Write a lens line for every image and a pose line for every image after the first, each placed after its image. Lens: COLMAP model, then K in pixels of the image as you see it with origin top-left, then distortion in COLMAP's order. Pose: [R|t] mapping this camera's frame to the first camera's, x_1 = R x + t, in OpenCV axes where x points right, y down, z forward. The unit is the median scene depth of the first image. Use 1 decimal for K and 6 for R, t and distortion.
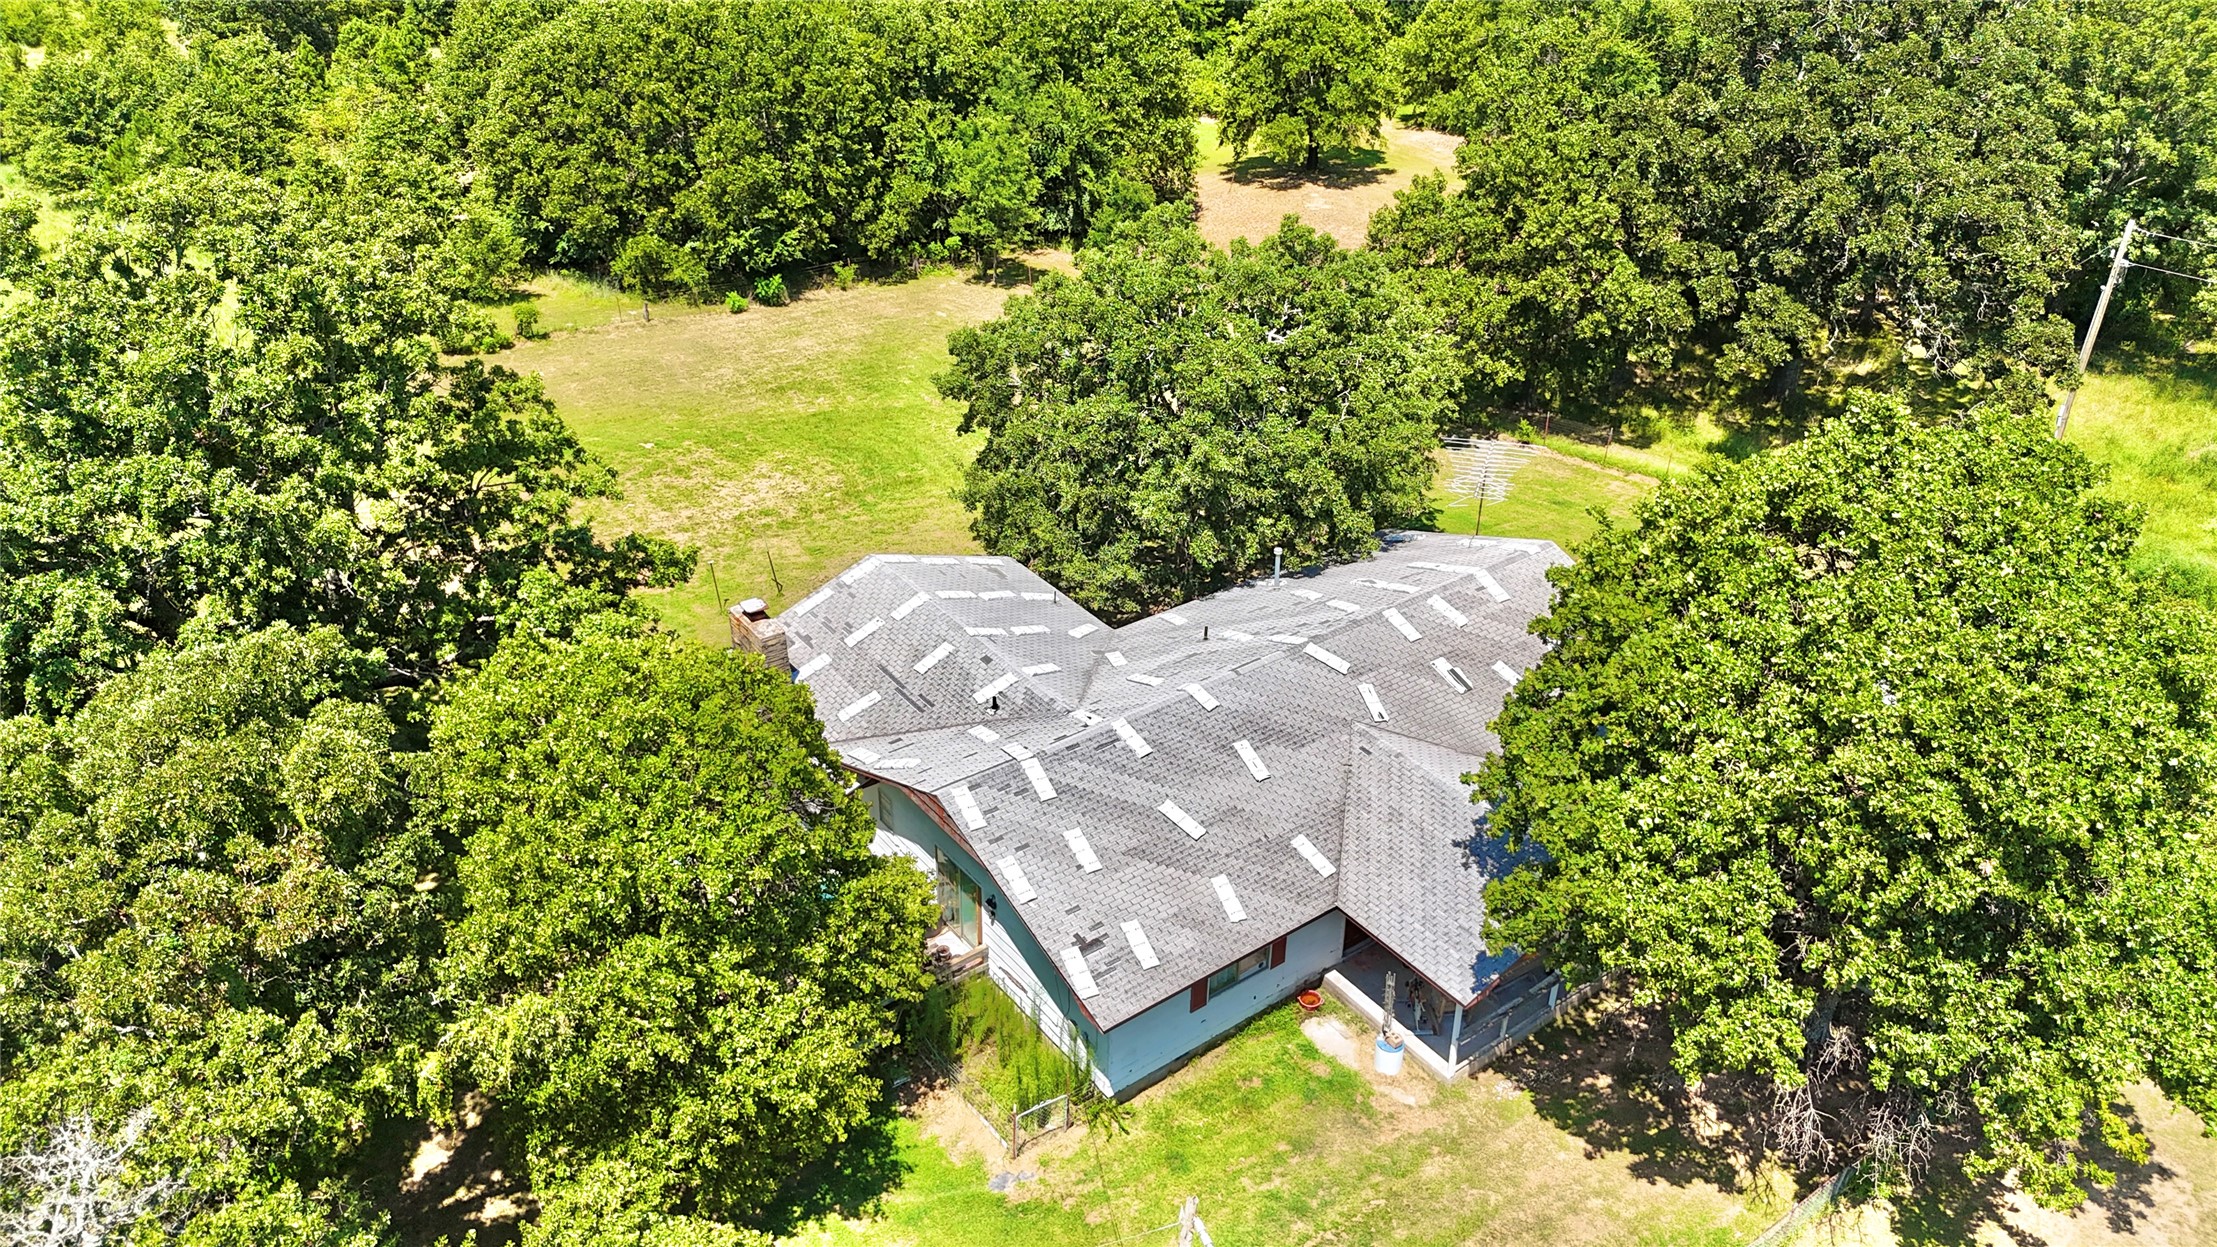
lens RADIAL K [[1628.8, 0, 1104.8], [0, 1628.8, 623.9], [0, 0, 1]] dist [0.075040, -0.079763]
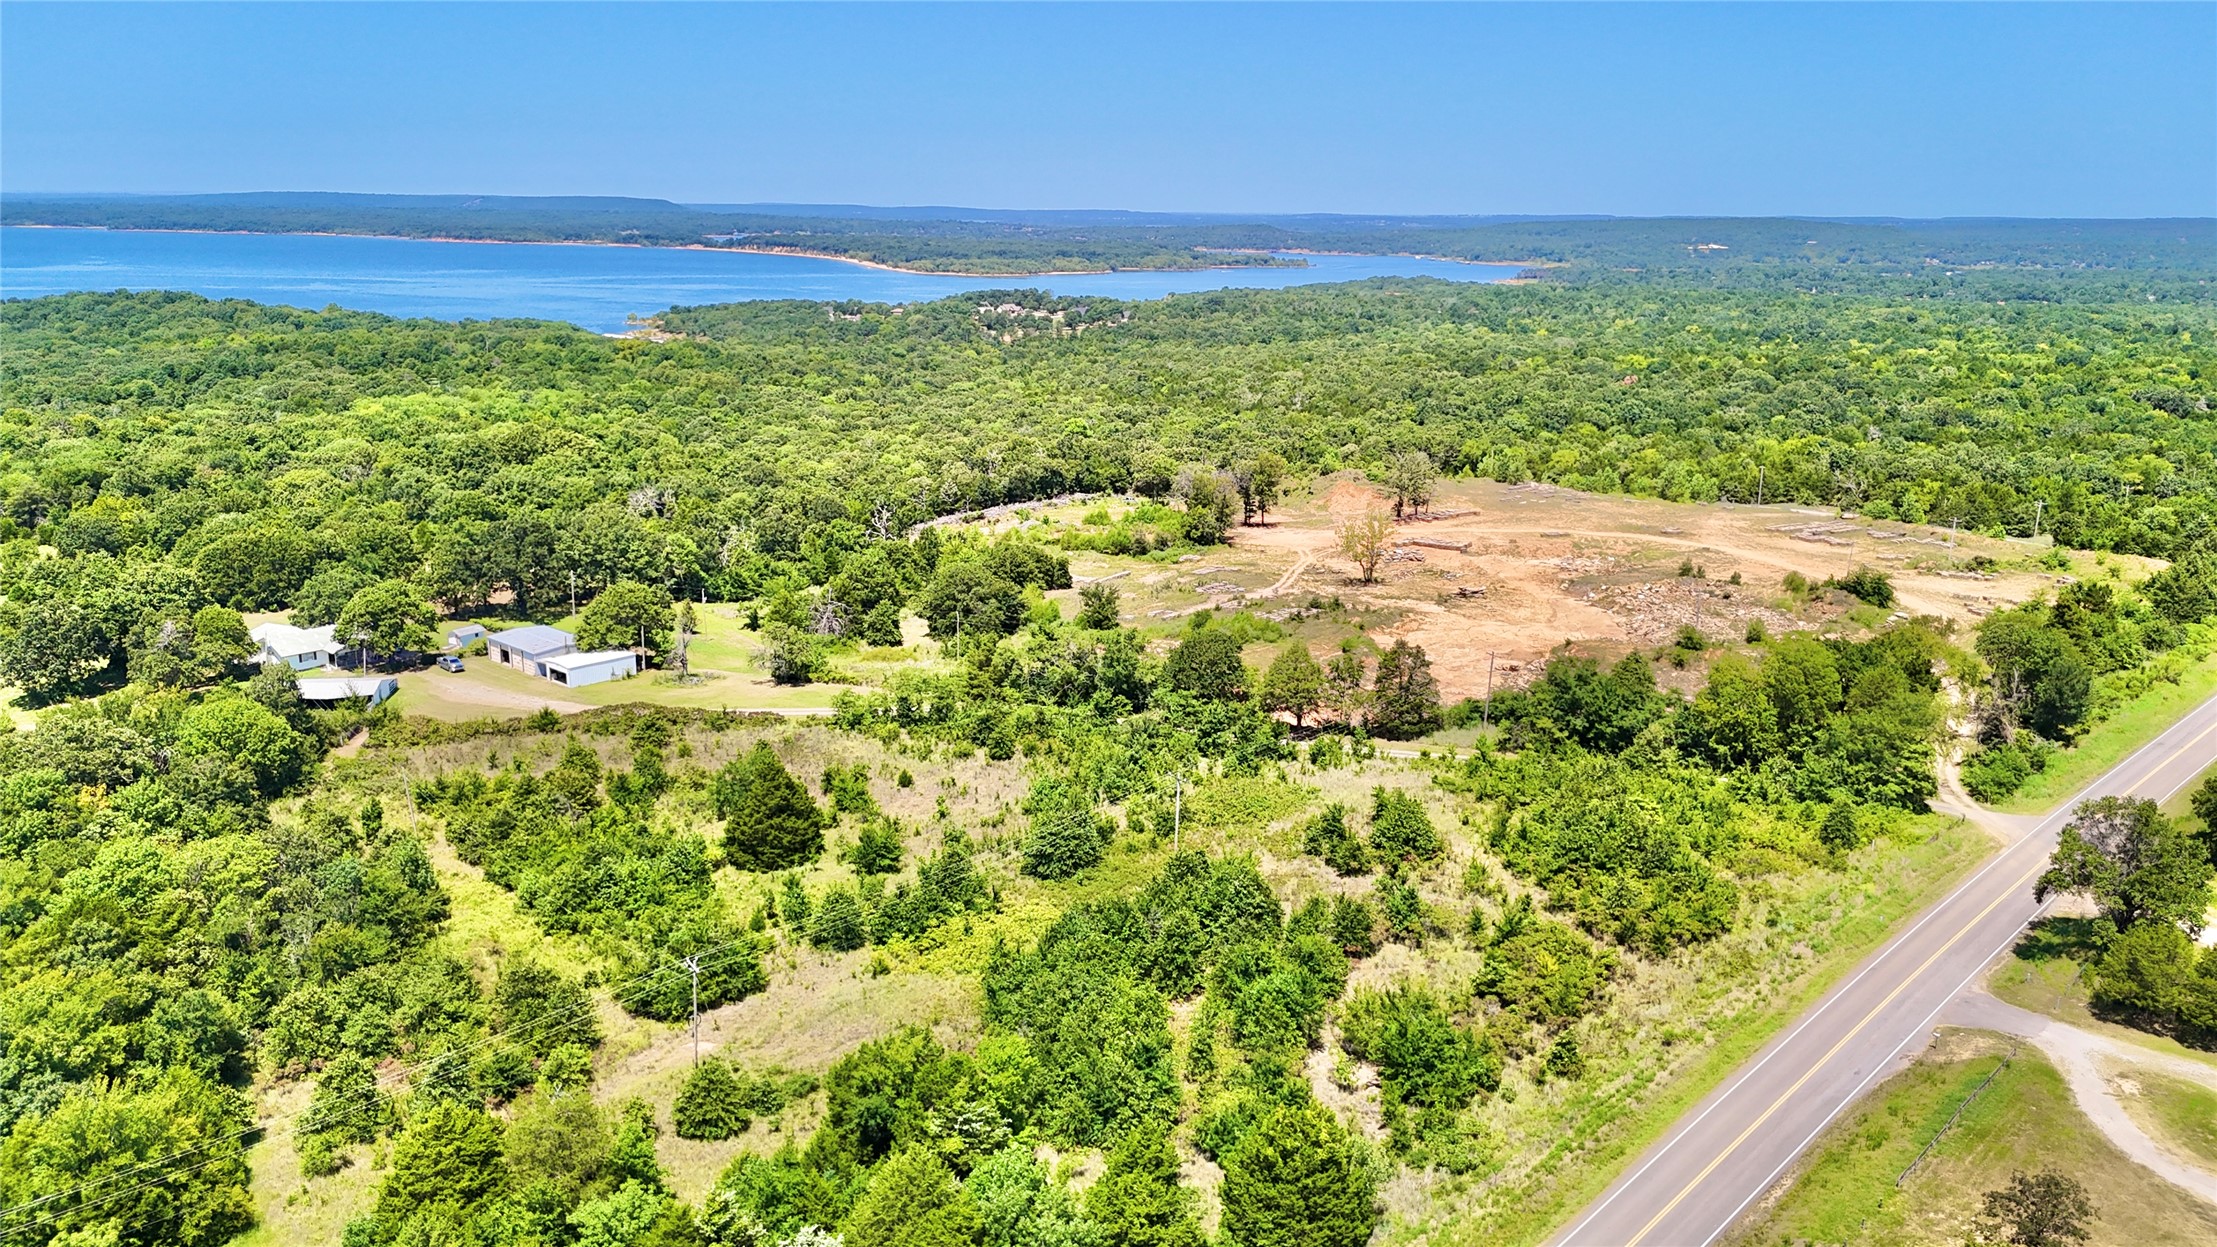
lens RADIAL K [[1628.8, 0, 1112.1], [0, 1628.8, 635.0], [0, 0, 1]] dist [0.075040, -0.079763]
pose [[0.980708, -0.047096, 0.189721, 0.947940], [0.098218, 0.957858, -0.269930, 1.053709], [-0.169013, 0.283356, 0.944004, -2.842194]]
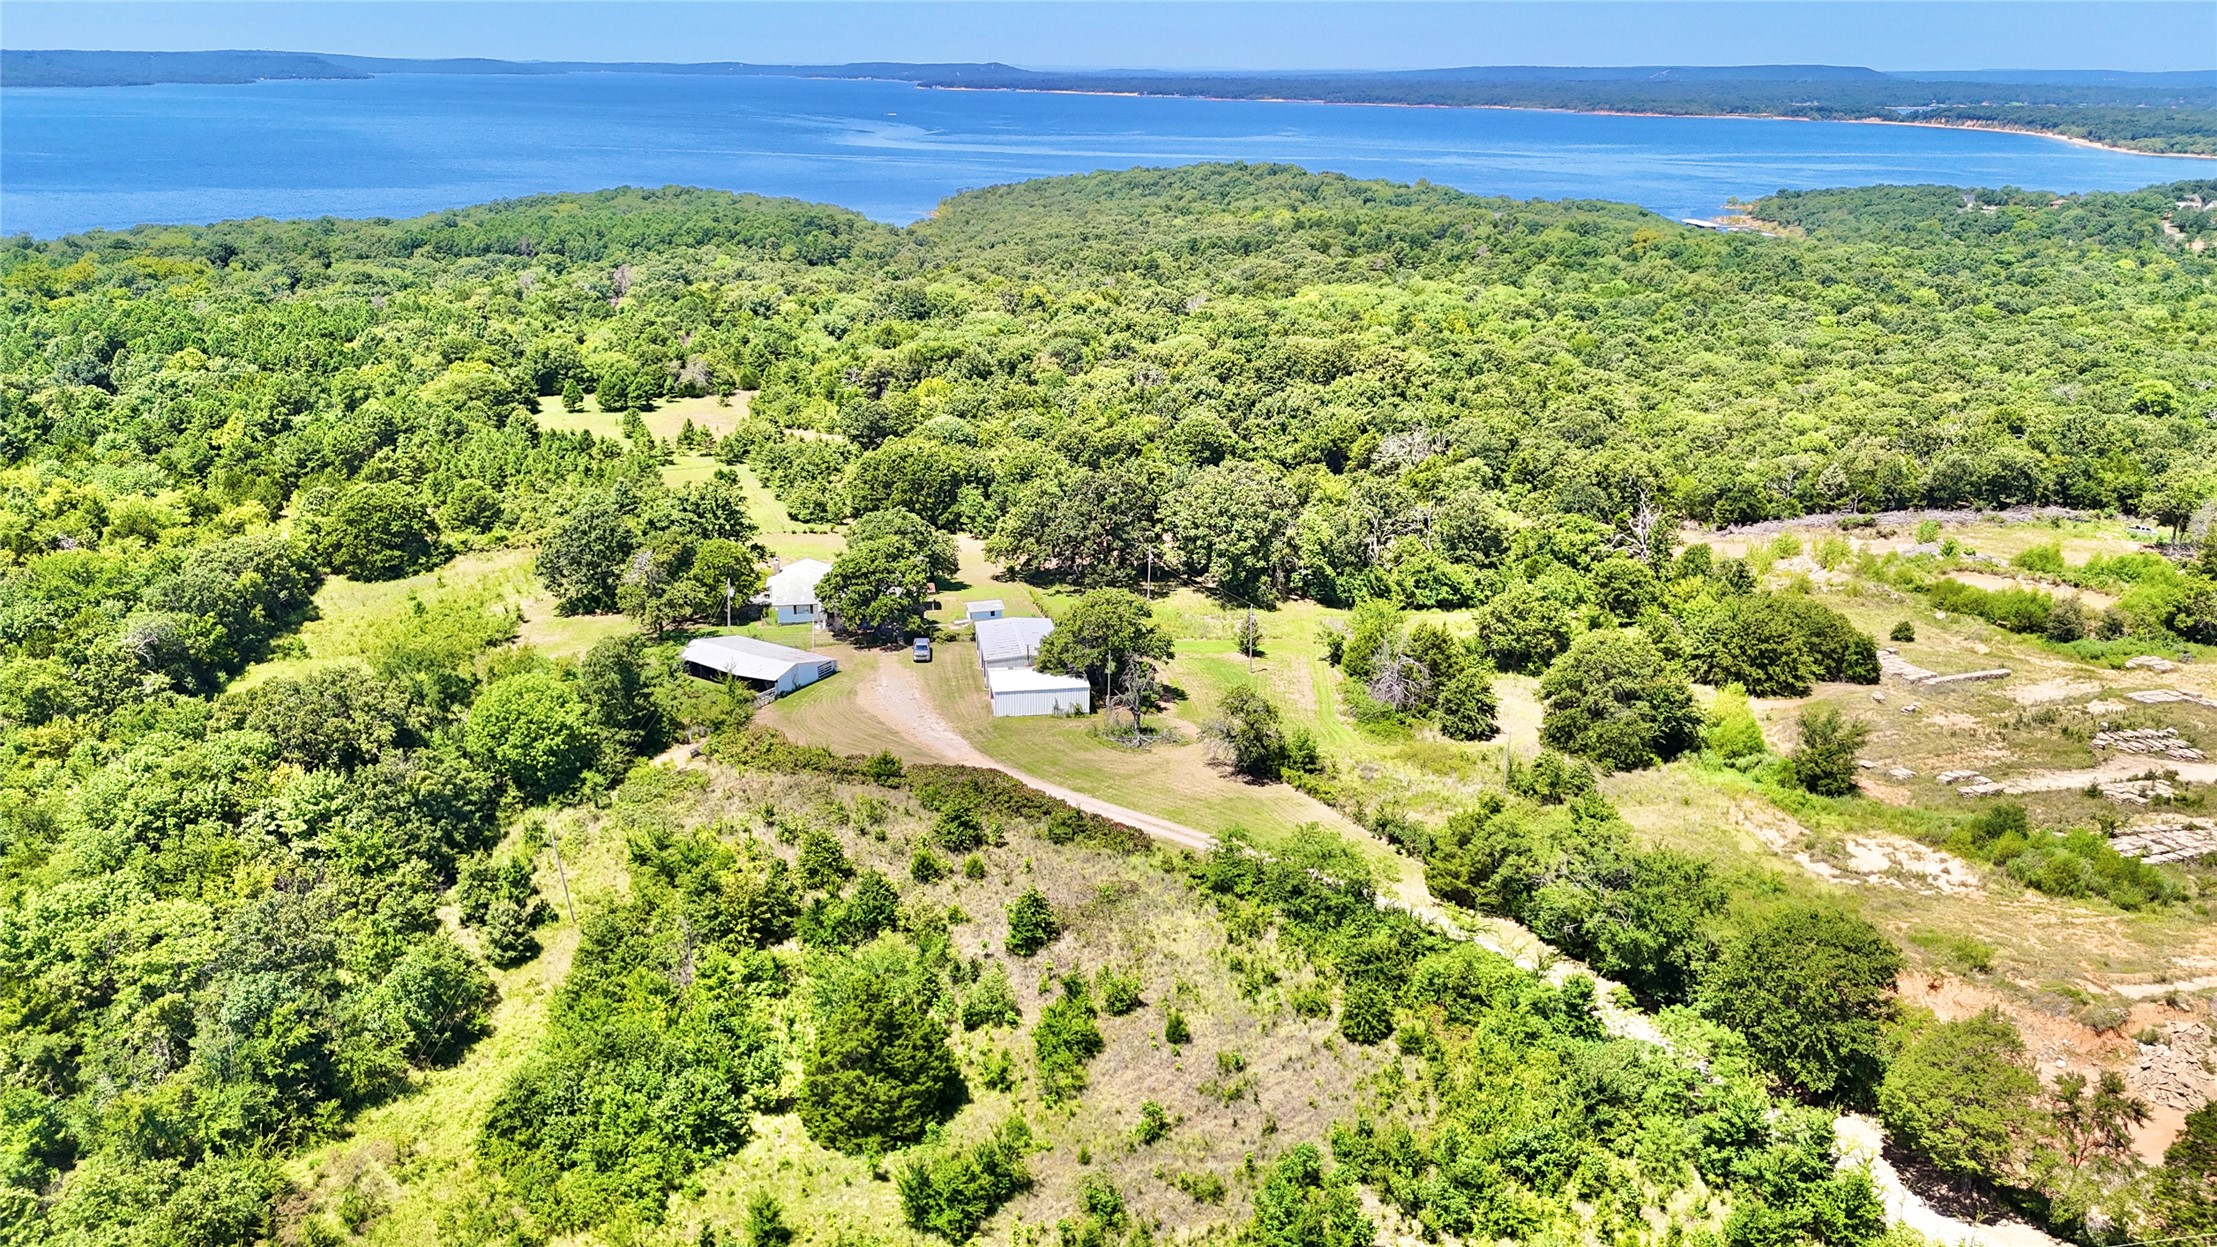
lens RADIAL K [[1628.8, 0, 1112.7], [0, 1628.8, 626.5], [0, 0, 1]] dist [0.075040, -0.079763]
pose [[0.889098, 0.145563, -0.433953, 1.688066], [-0.235006, 0.958753, -0.159888, 0.430150], [0.392780, 0.244138, 0.886634, -1.793741]]
